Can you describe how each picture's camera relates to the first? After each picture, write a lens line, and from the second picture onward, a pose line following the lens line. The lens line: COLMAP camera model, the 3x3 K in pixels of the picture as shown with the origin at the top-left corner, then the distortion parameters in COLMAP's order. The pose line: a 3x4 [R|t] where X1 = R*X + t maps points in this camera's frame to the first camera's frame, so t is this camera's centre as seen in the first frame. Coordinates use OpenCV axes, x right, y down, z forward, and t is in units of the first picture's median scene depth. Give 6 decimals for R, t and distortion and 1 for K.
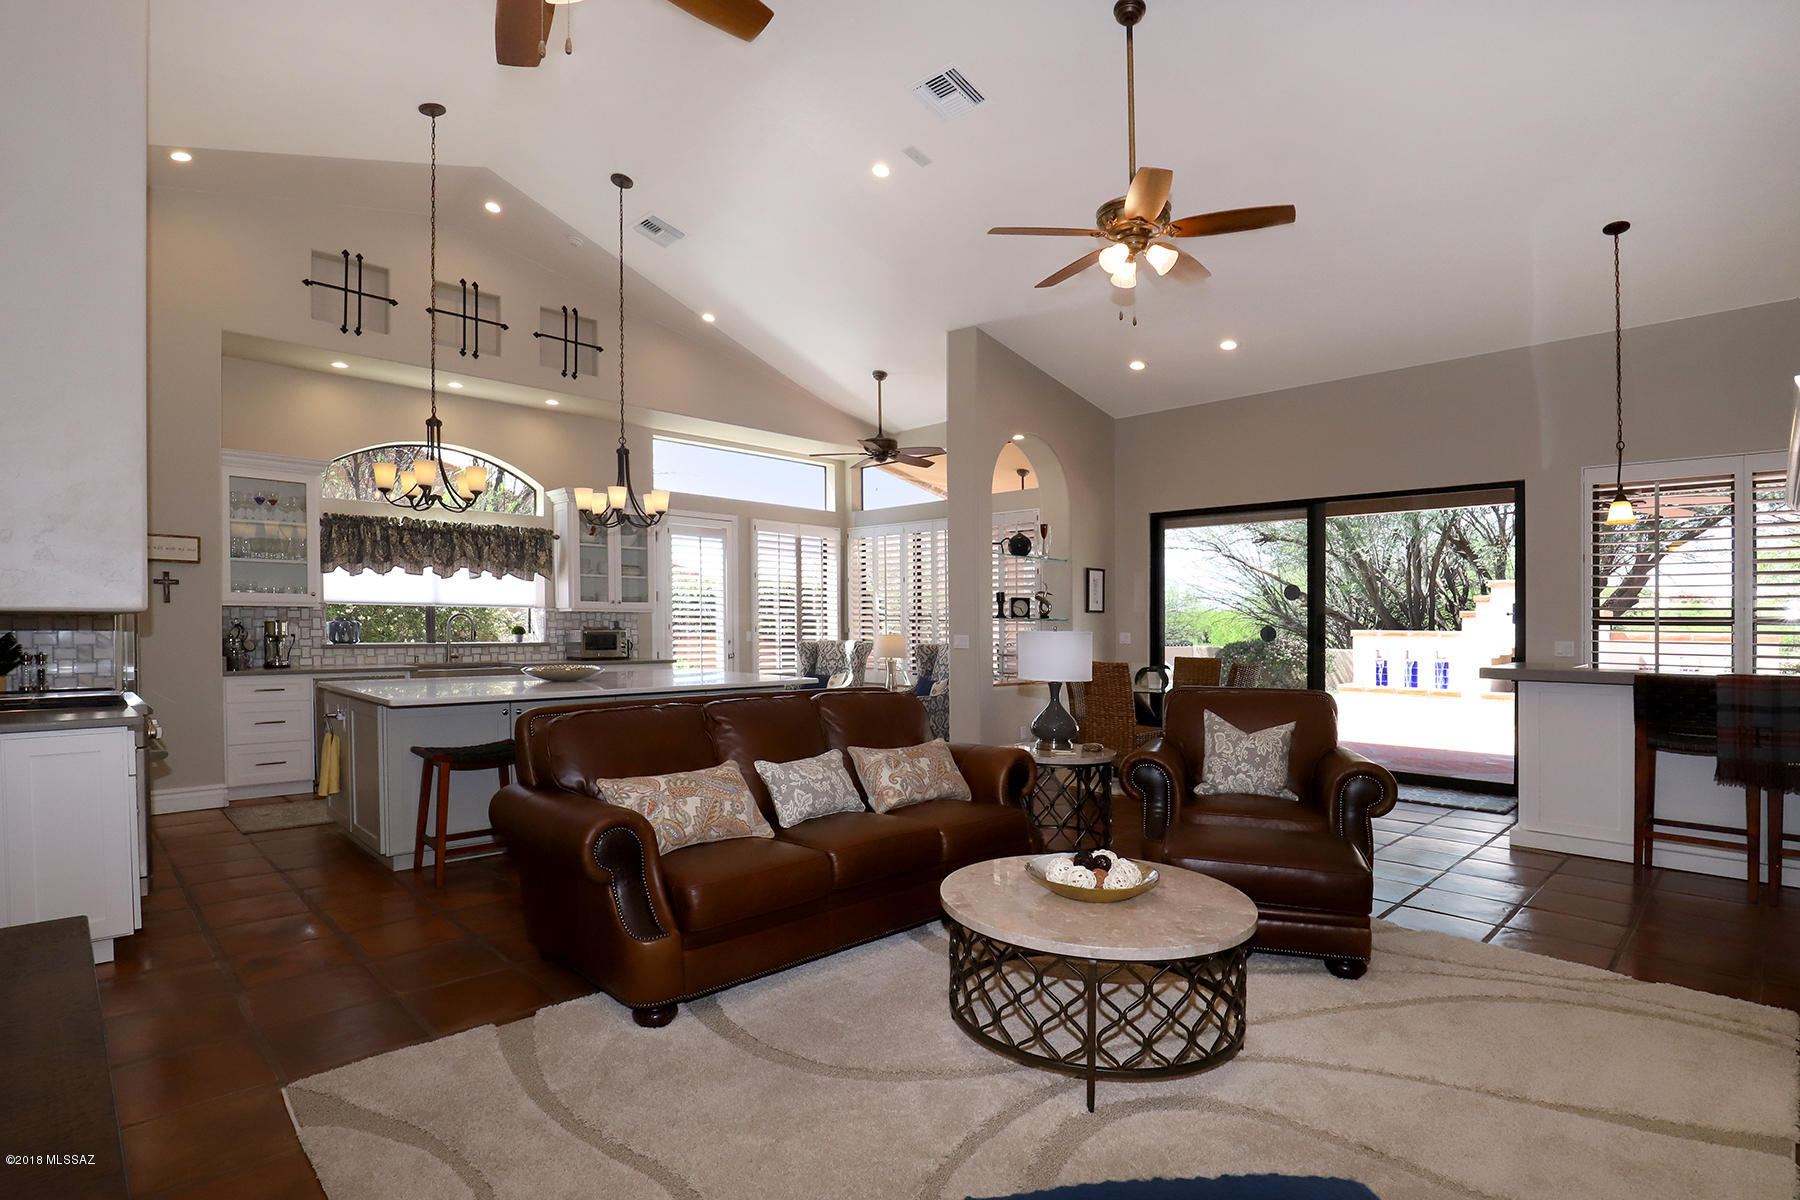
lens RADIAL K [[872.4, 0, 901.5], [0, 872.4, 631.5], [0, 0, 1]] dist [-0.015021, -0.000262]
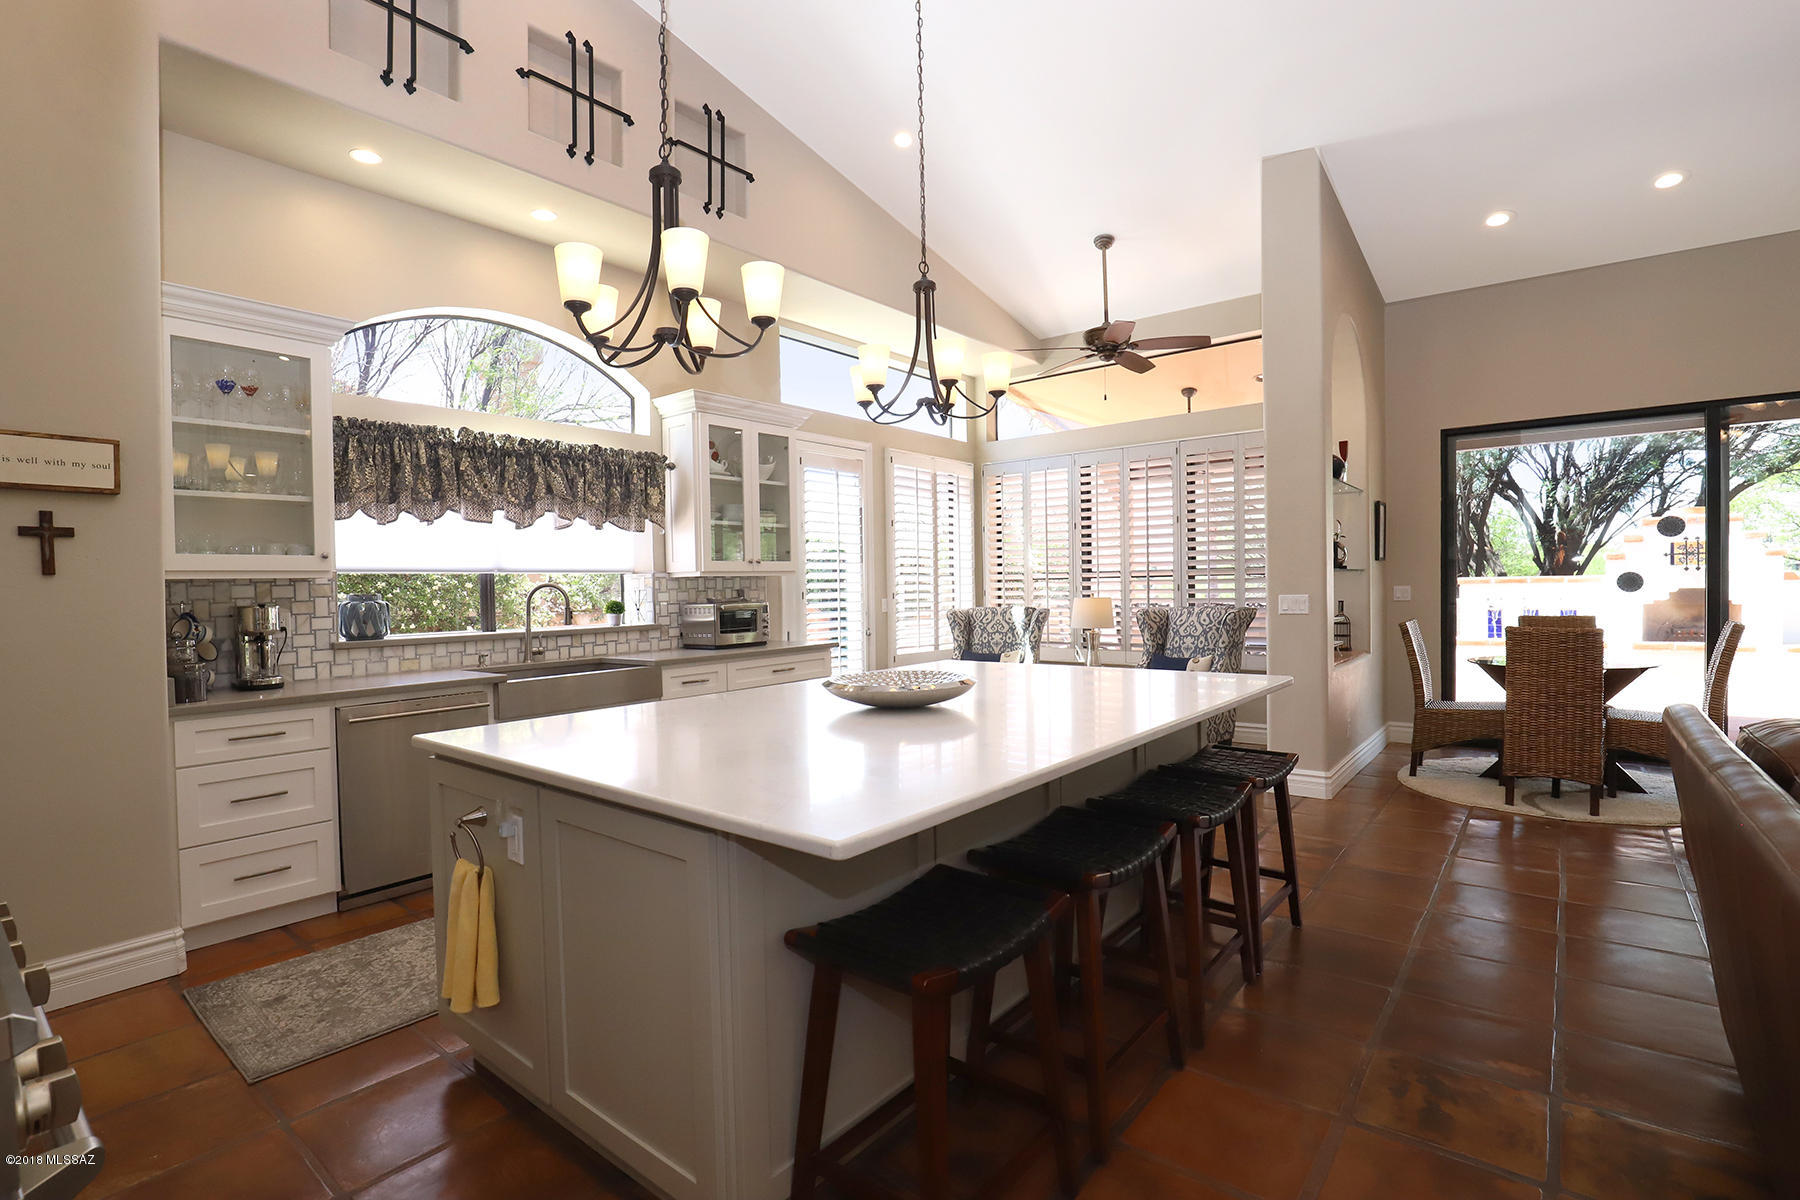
lens RADIAL K [[833.9, 0, 872.8], [0, 833.9, 576.7], [0, 0, 1]] dist [-0.019027, -0.000158]
pose [[0.994516, -0.026574, 0.101153, -0.337489], [0.028476, 0.999443, -0.017403, -0.008830], [-0.100634, 0.020188, 0.994719, 0.382041]]
